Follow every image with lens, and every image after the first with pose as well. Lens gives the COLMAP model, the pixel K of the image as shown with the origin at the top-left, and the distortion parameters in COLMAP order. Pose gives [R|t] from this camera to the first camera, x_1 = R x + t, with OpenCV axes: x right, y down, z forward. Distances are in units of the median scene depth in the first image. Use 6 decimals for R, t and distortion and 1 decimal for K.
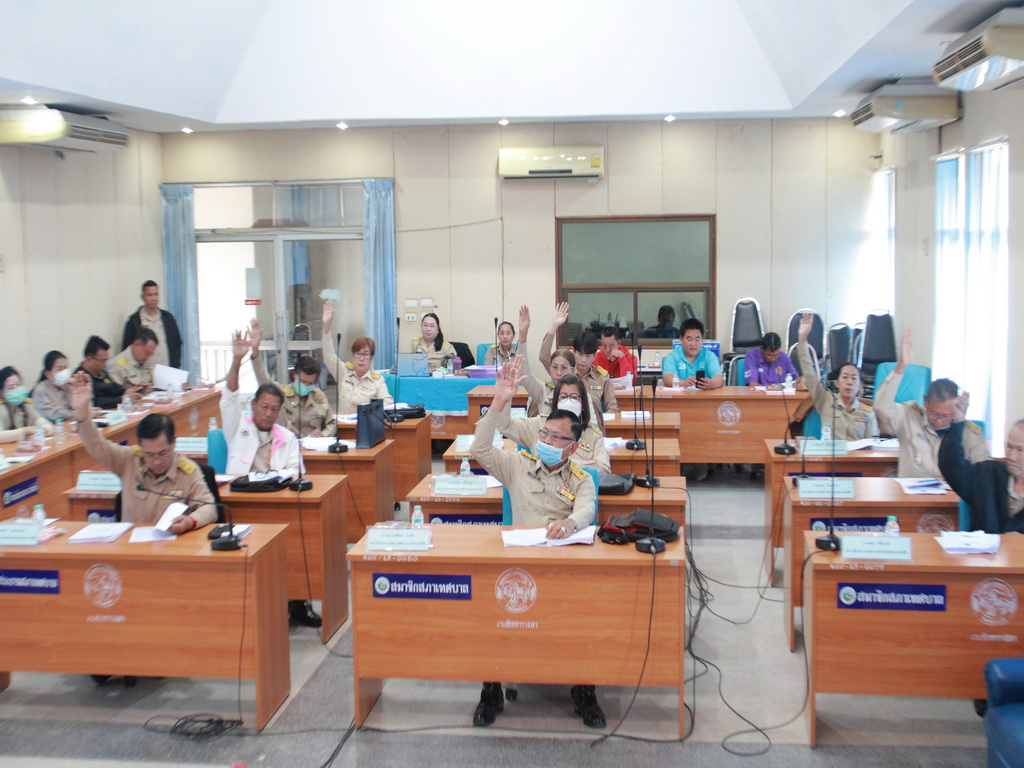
lens RADIAL K [[1562.8, 0, 512.0], [0, 1562.8, 384.0], [0, 0, 1]] dist [0.051173, 0.073879]
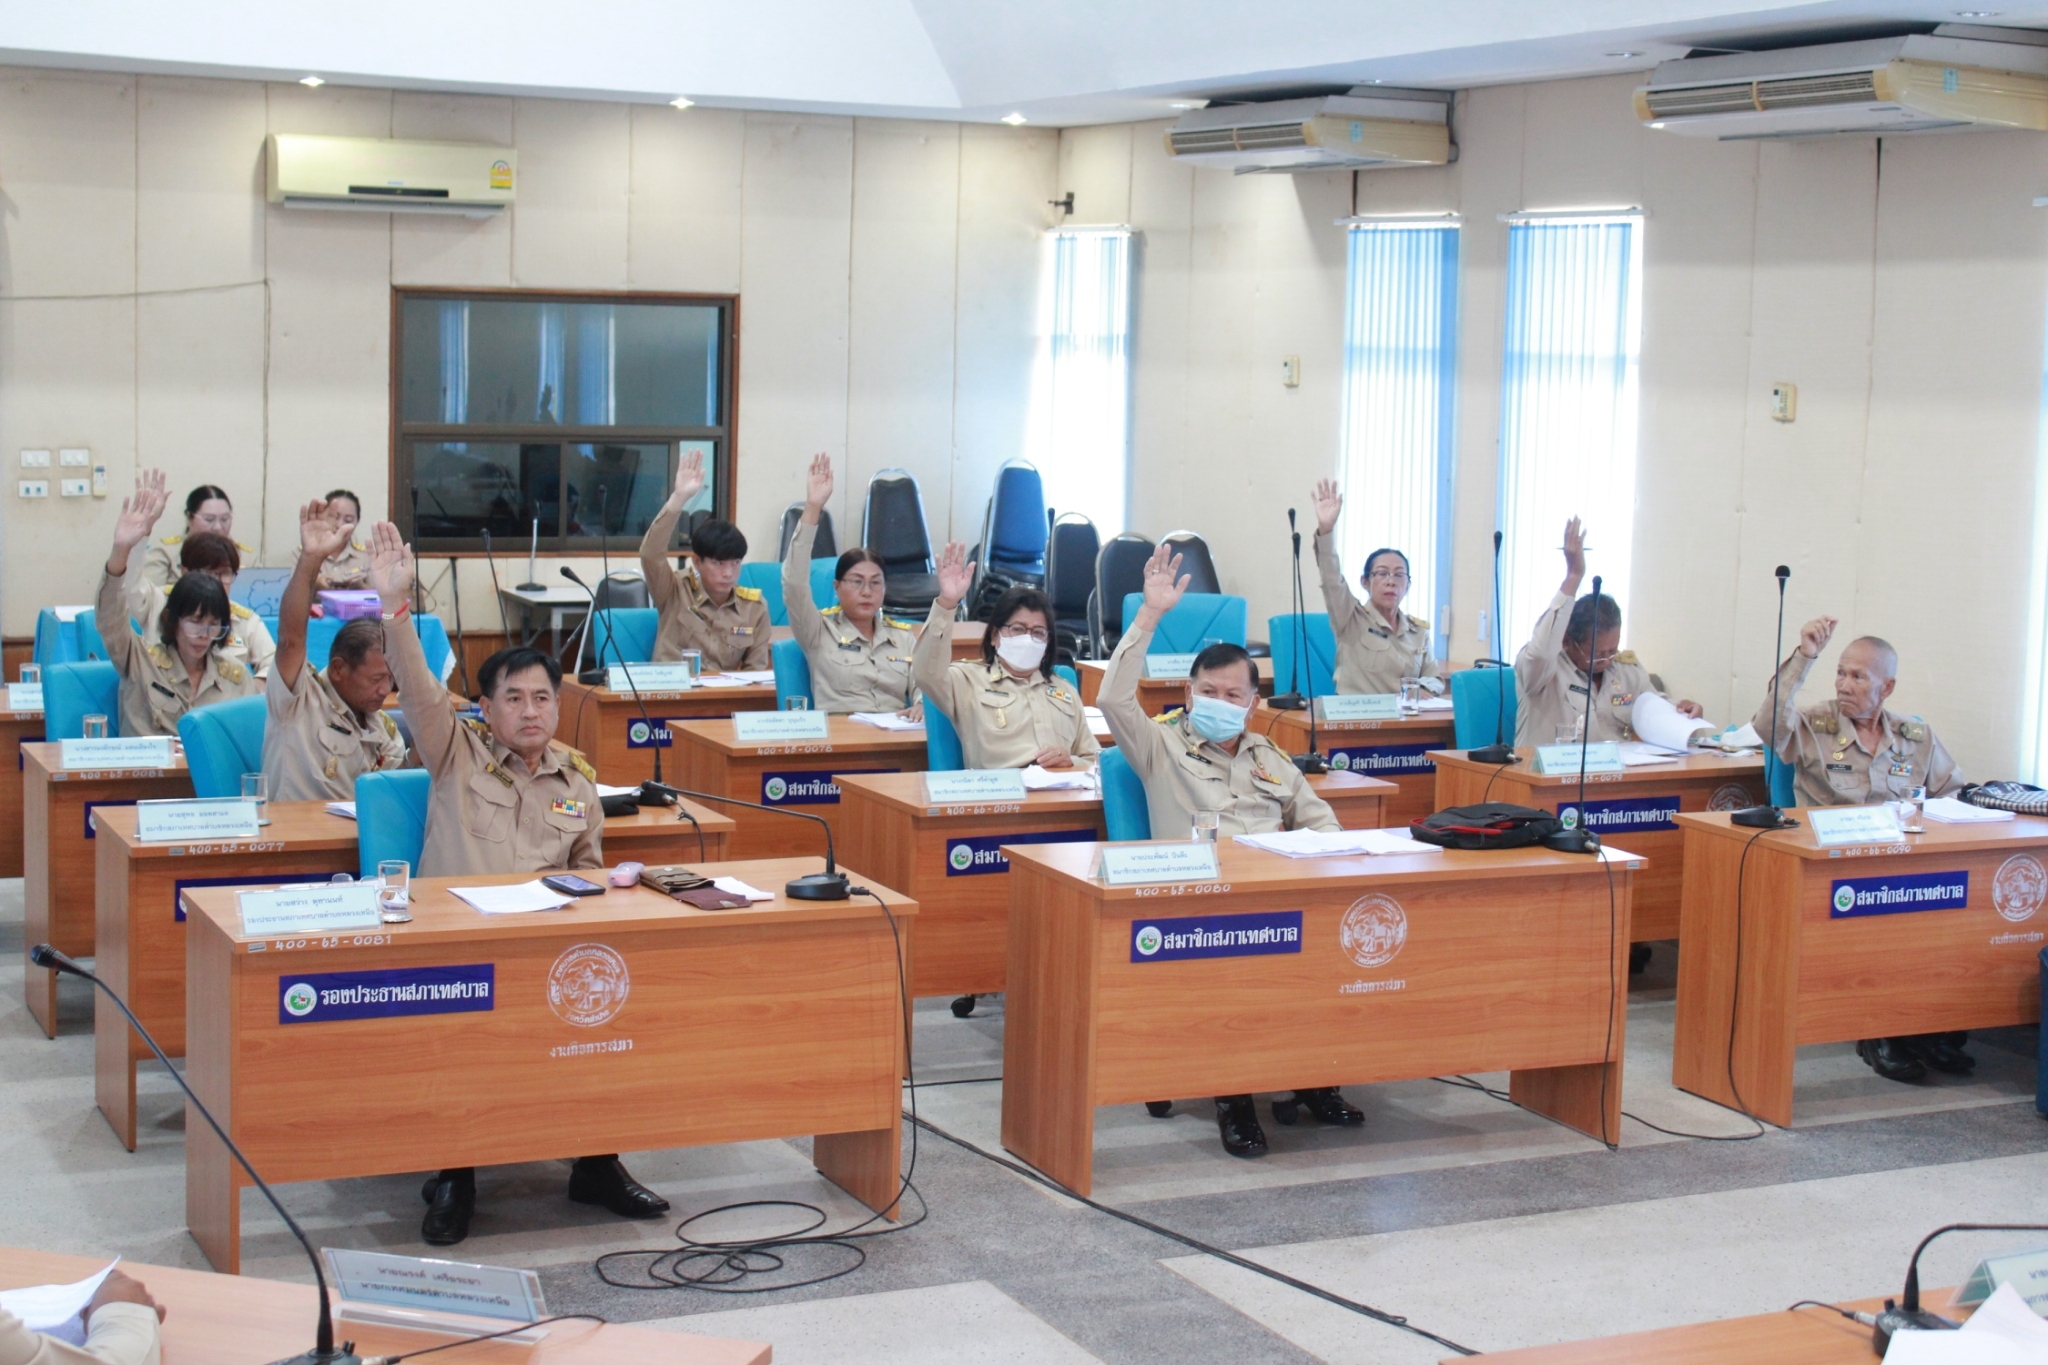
lens RADIAL K [[3656.3, 0, 1030.4], [0, 3656.3, 731.8], [0, 0, 1]] dist [-0.000759, 0.354472]
pose [[0.831913, -0.026012, 0.554297, -0.813860], [0.017792, 0.999637, 0.020208, 0.022174], [-0.554622, -0.006949, 0.832074, -0.094115]]
